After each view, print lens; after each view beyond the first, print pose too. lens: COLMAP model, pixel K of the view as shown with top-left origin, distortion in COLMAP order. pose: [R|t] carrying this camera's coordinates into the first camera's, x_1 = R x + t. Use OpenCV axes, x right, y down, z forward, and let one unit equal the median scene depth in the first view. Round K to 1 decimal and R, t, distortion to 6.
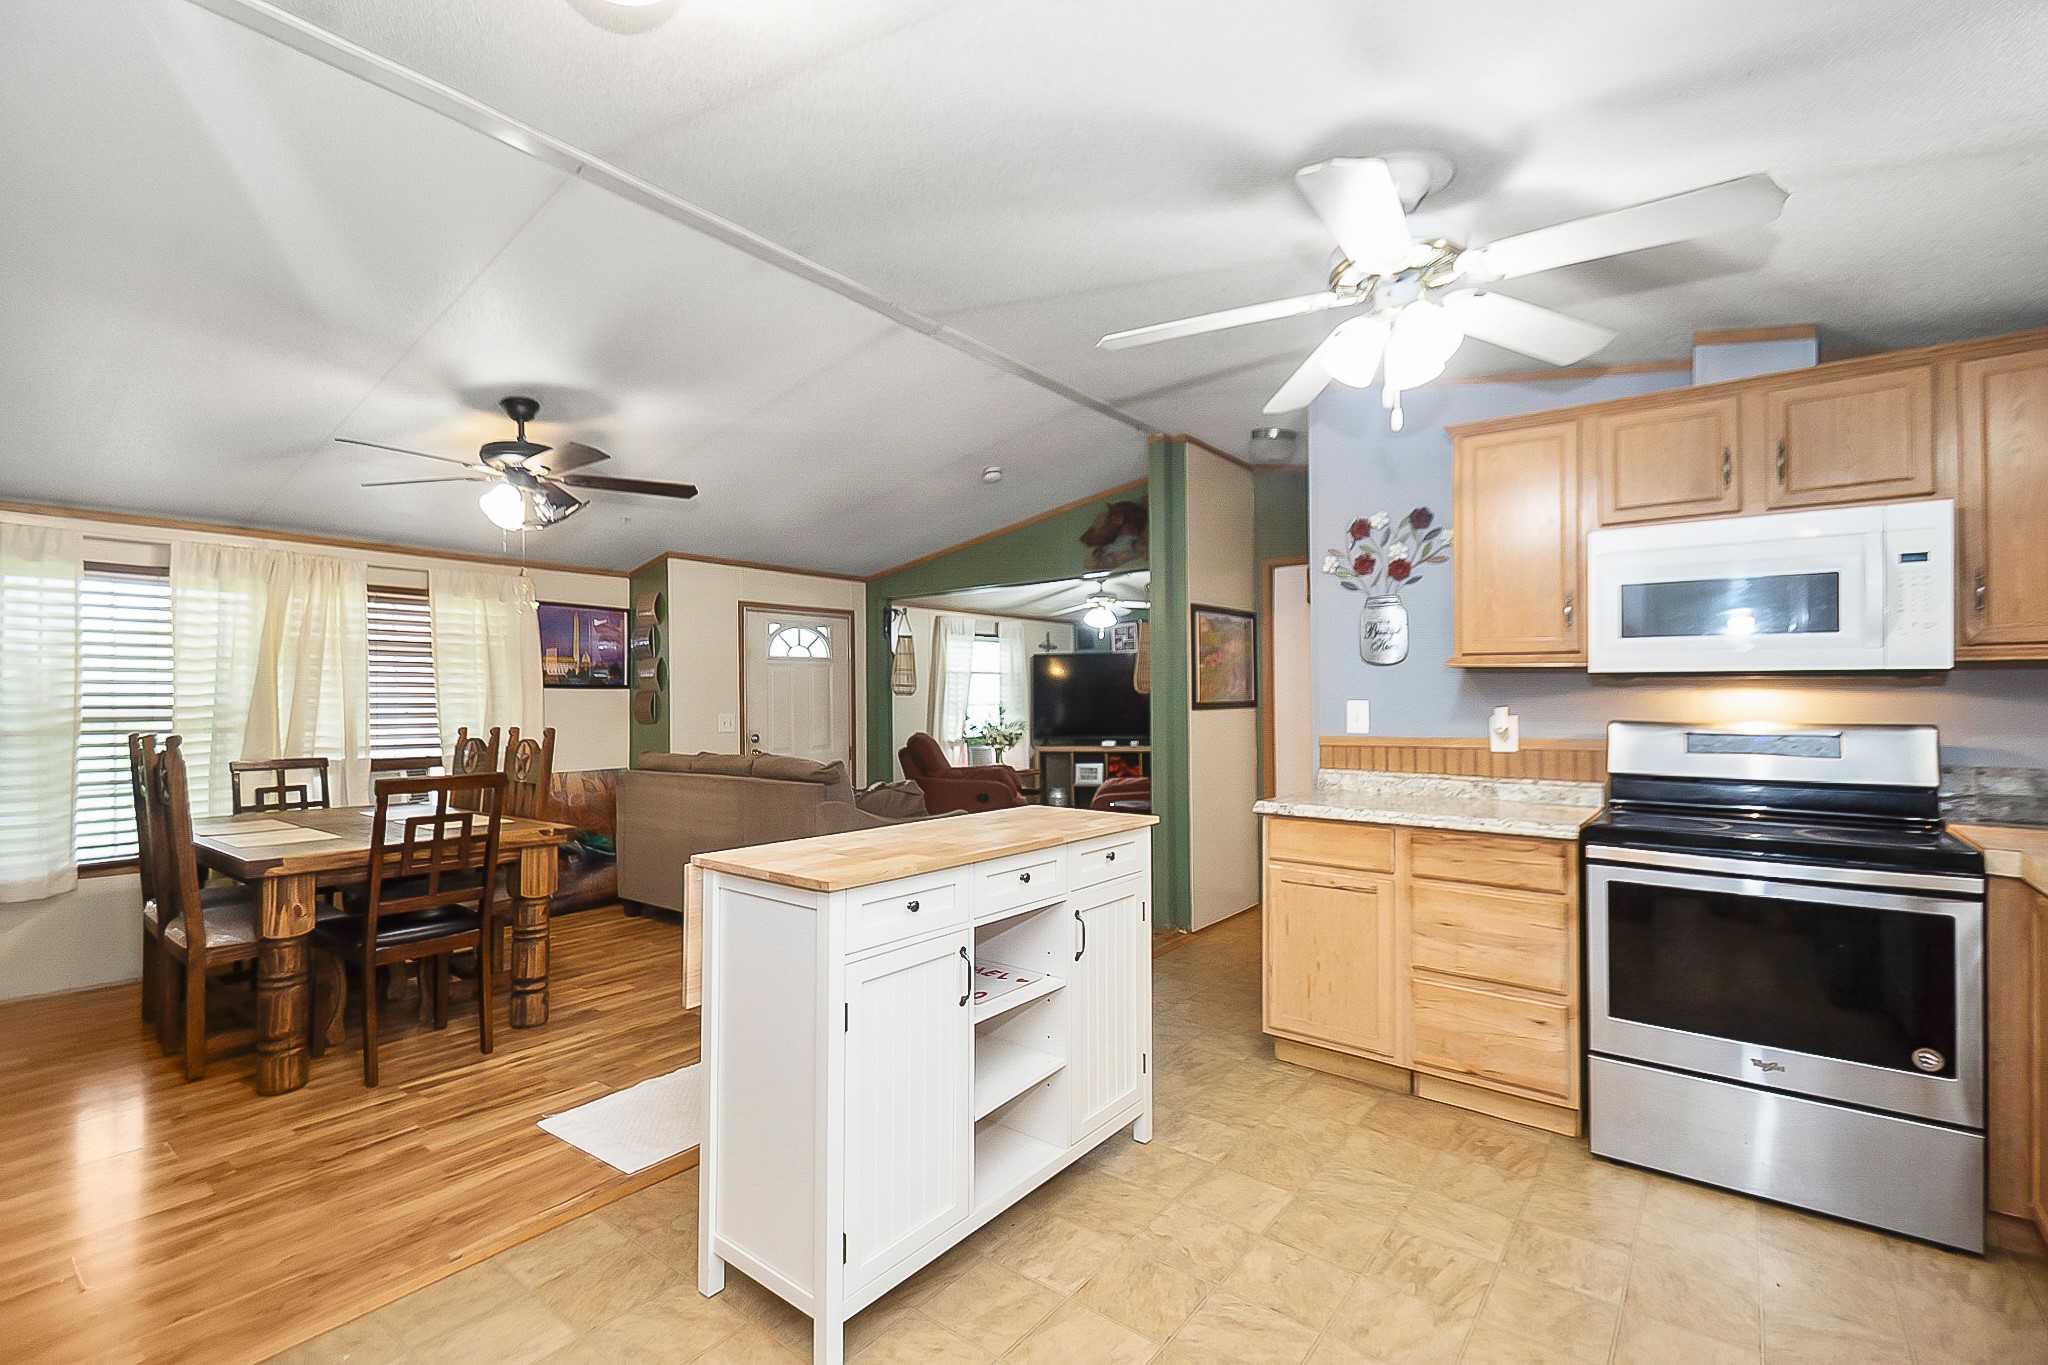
lens RADIAL K [[907.4, 0, 1017.8], [0, 907.4, 688.1], [0, 0, 1]] dist [0.029344, -0.019675]
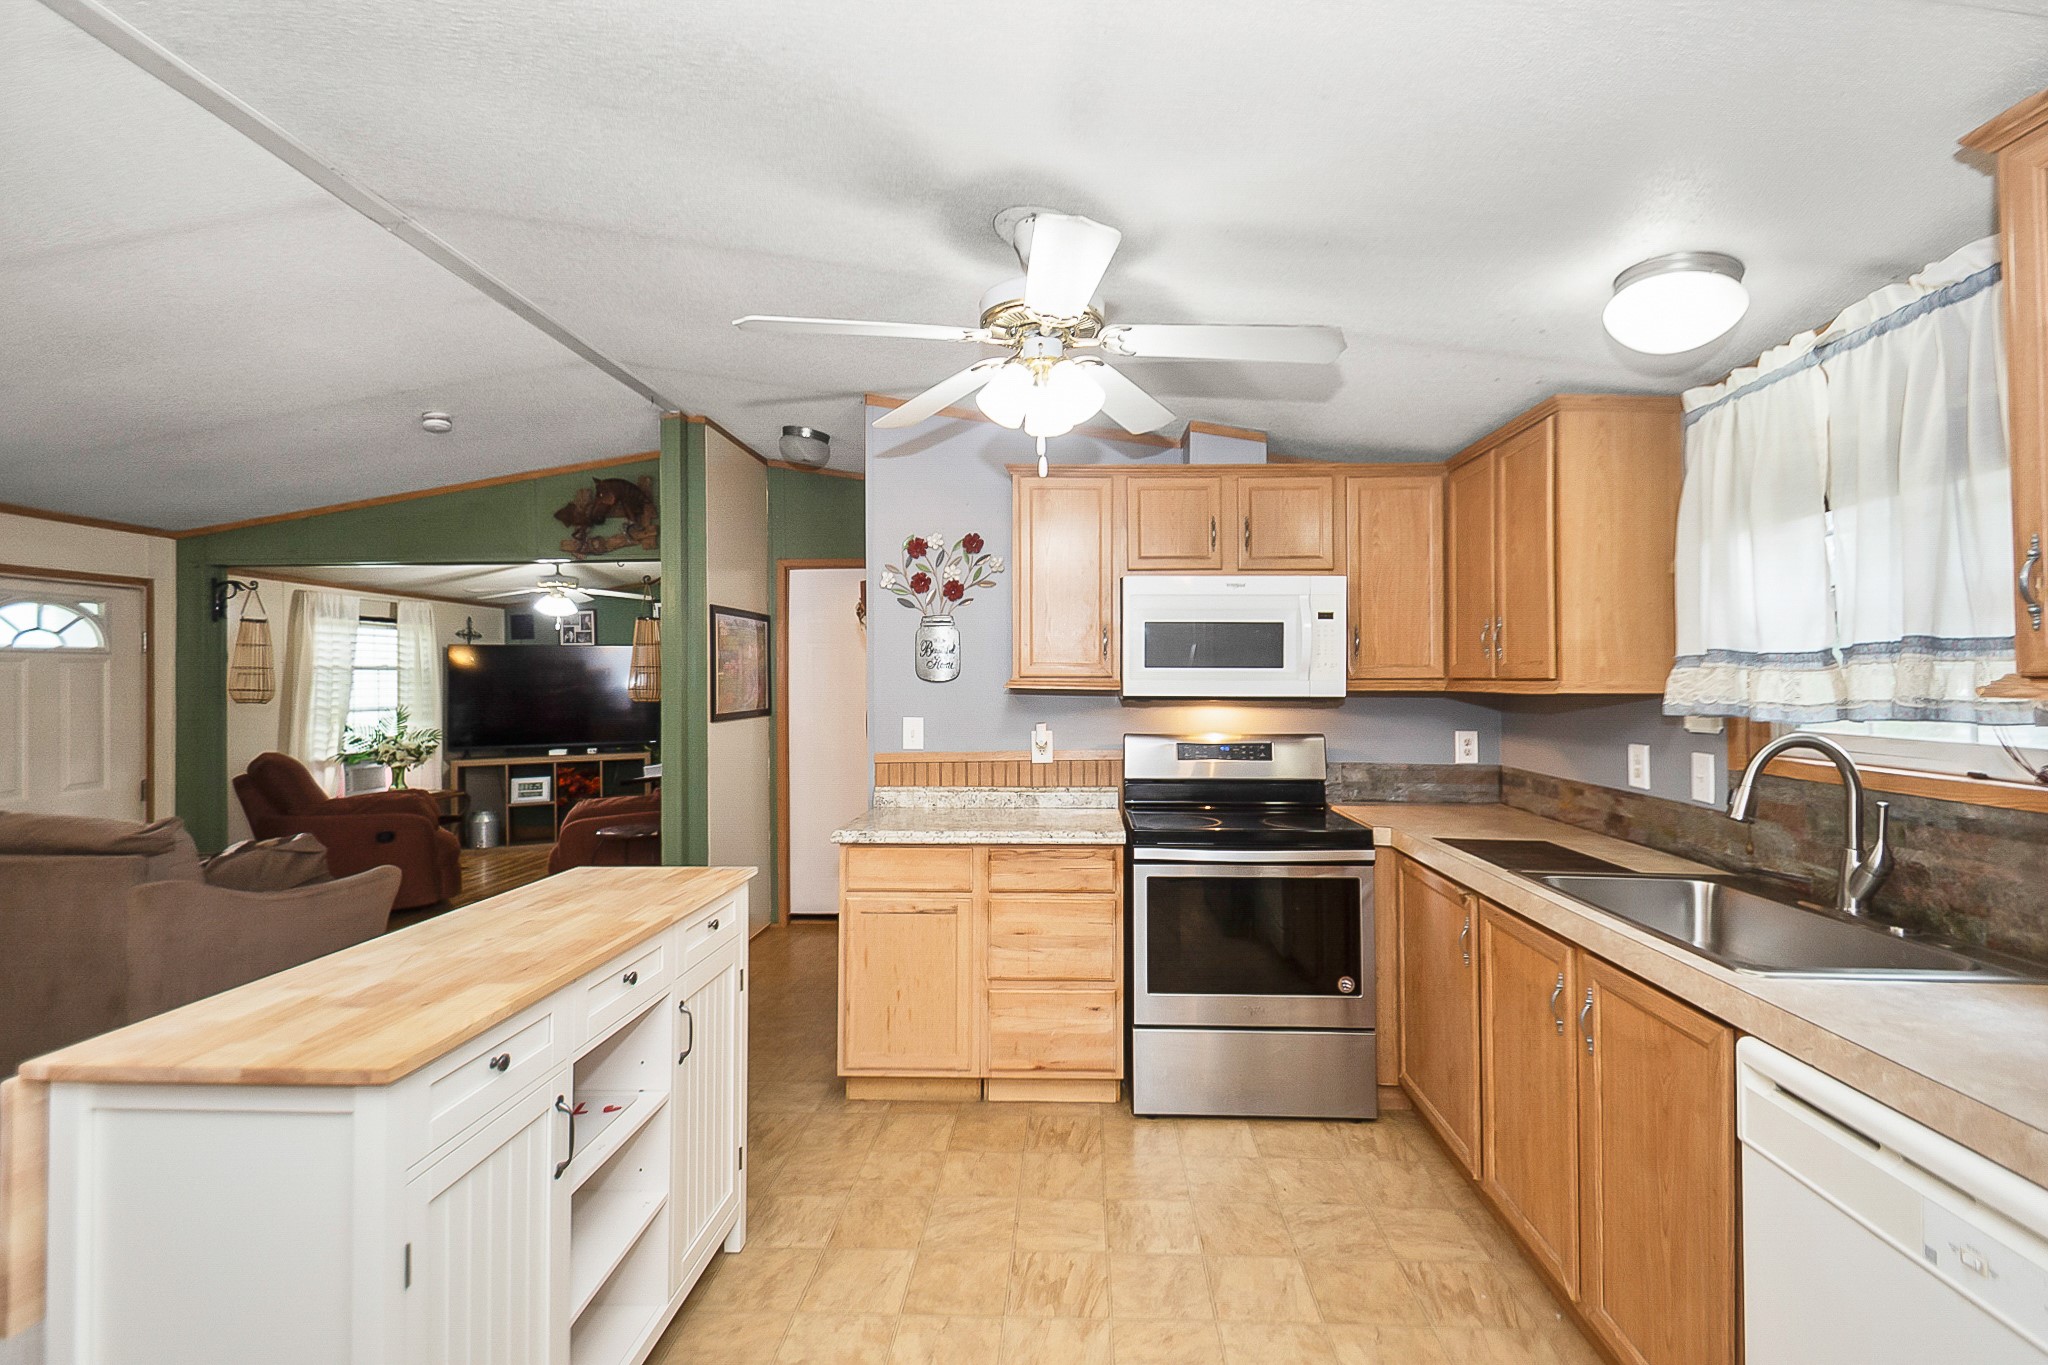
lens RADIAL K [[914.4, 0, 1061.6], [0, 914.4, 668.3], [0, 0, 1]] dist [0.021354, -0.007891]
pose [[0.799407, 0.008898, 0.600723, -0.085040], [-0.004595, 0.999952, -0.008697, -0.025910], [-0.600772, 0.004192, 0.799410, 0.072156]]
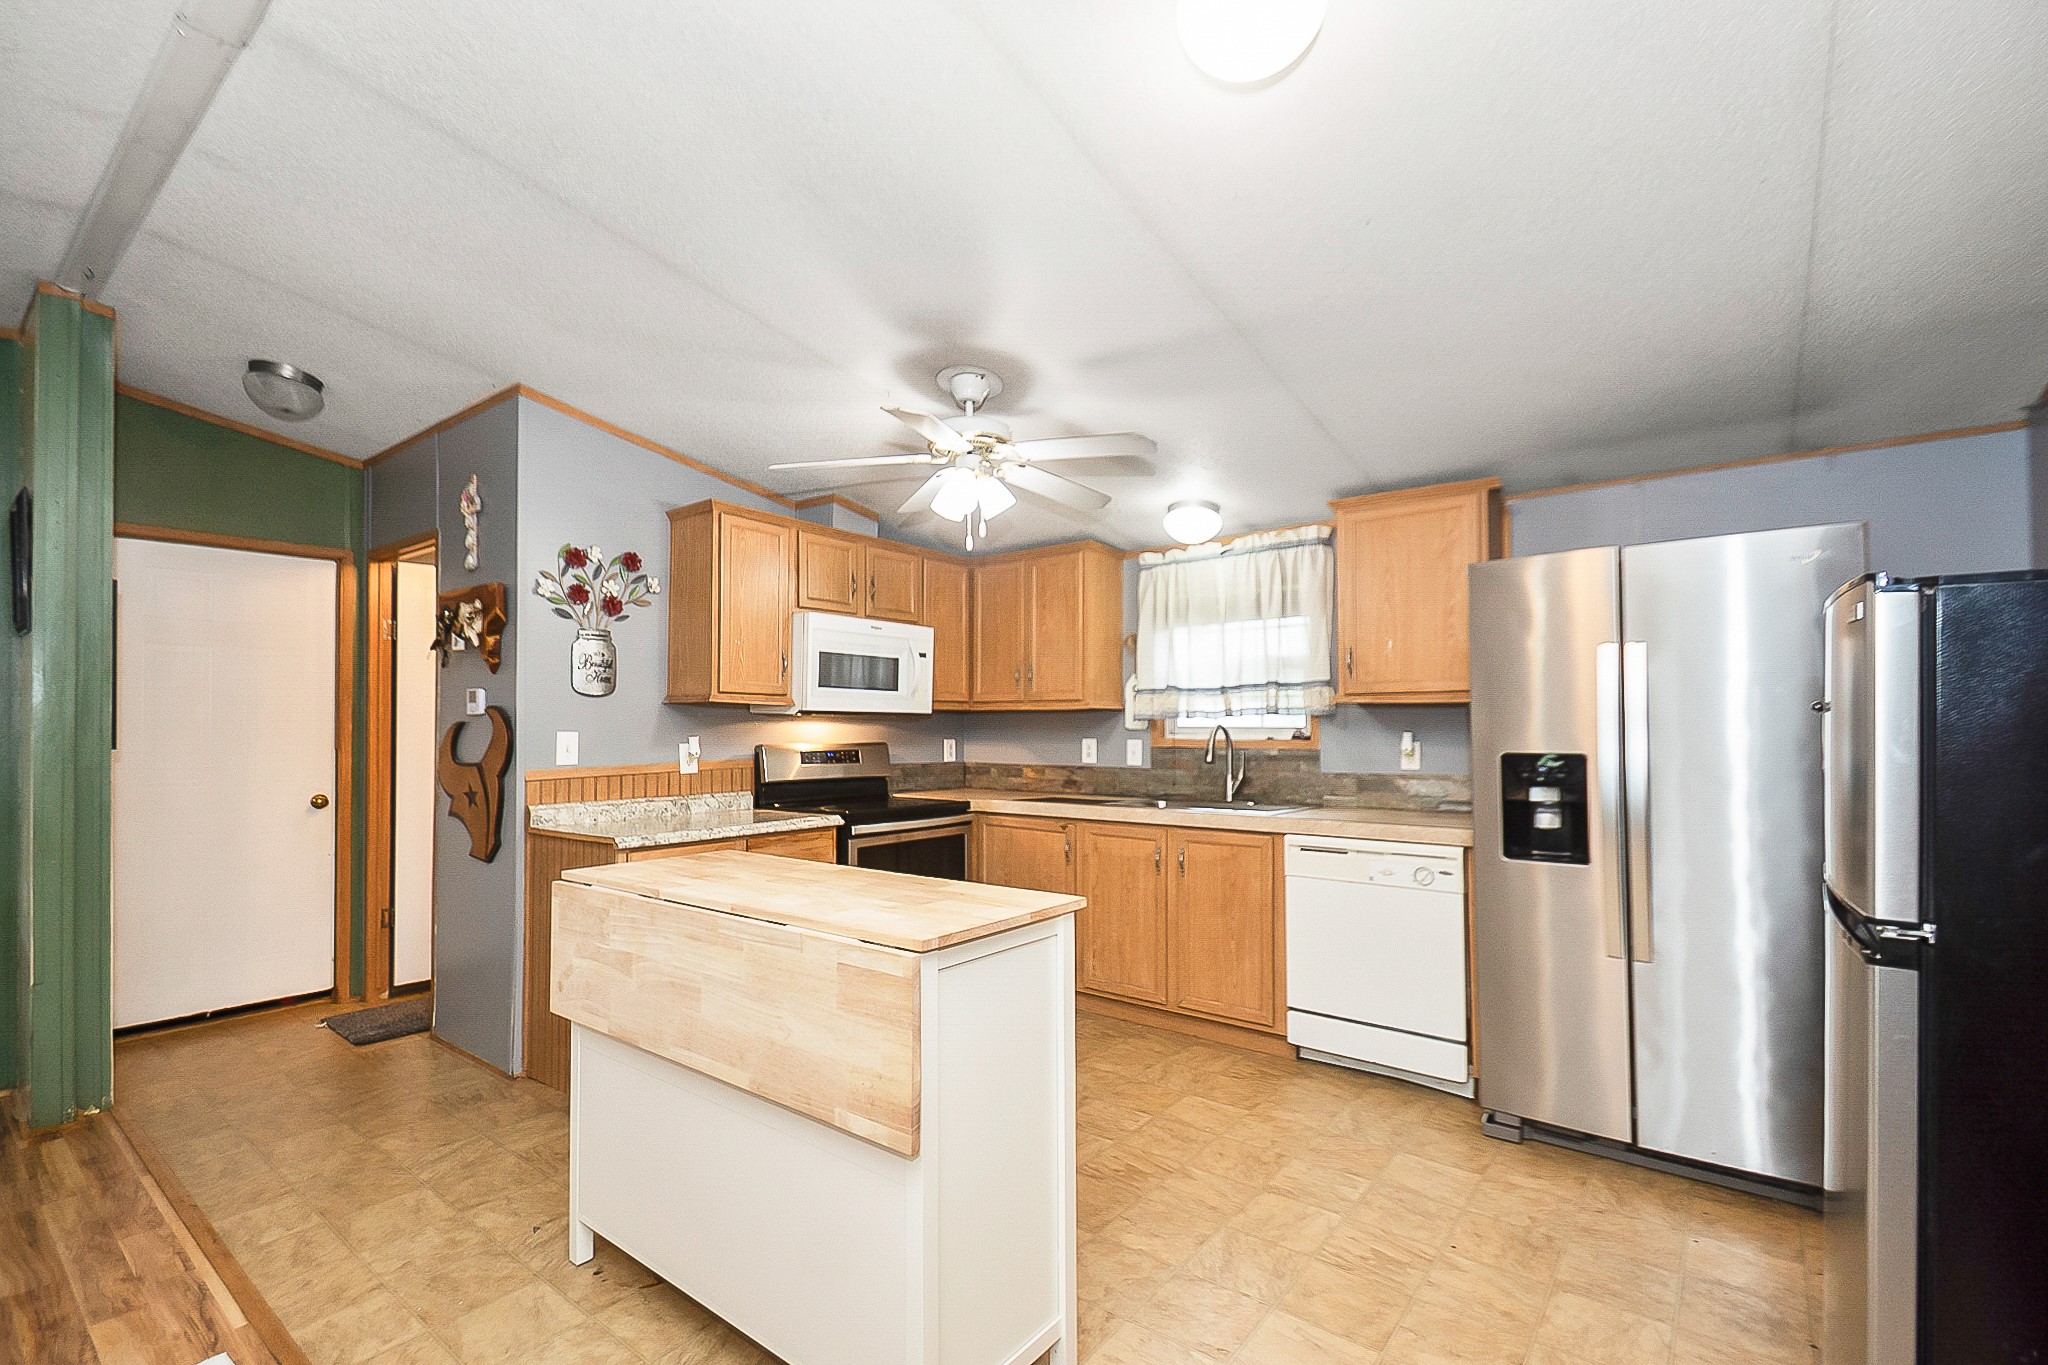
lens RADIAL K [[930.8, 0, 1022.3], [0, 930.8, 701.9], [0, 0, 1]] dist [0.024753, -0.010658]
pose [[-0.013900, 0.029056, 0.999481, -0.513191], [-0.007032, 0.999550, -0.029156, 0.006339], [-0.999879, -0.007434, -0.013690, 0.423841]]
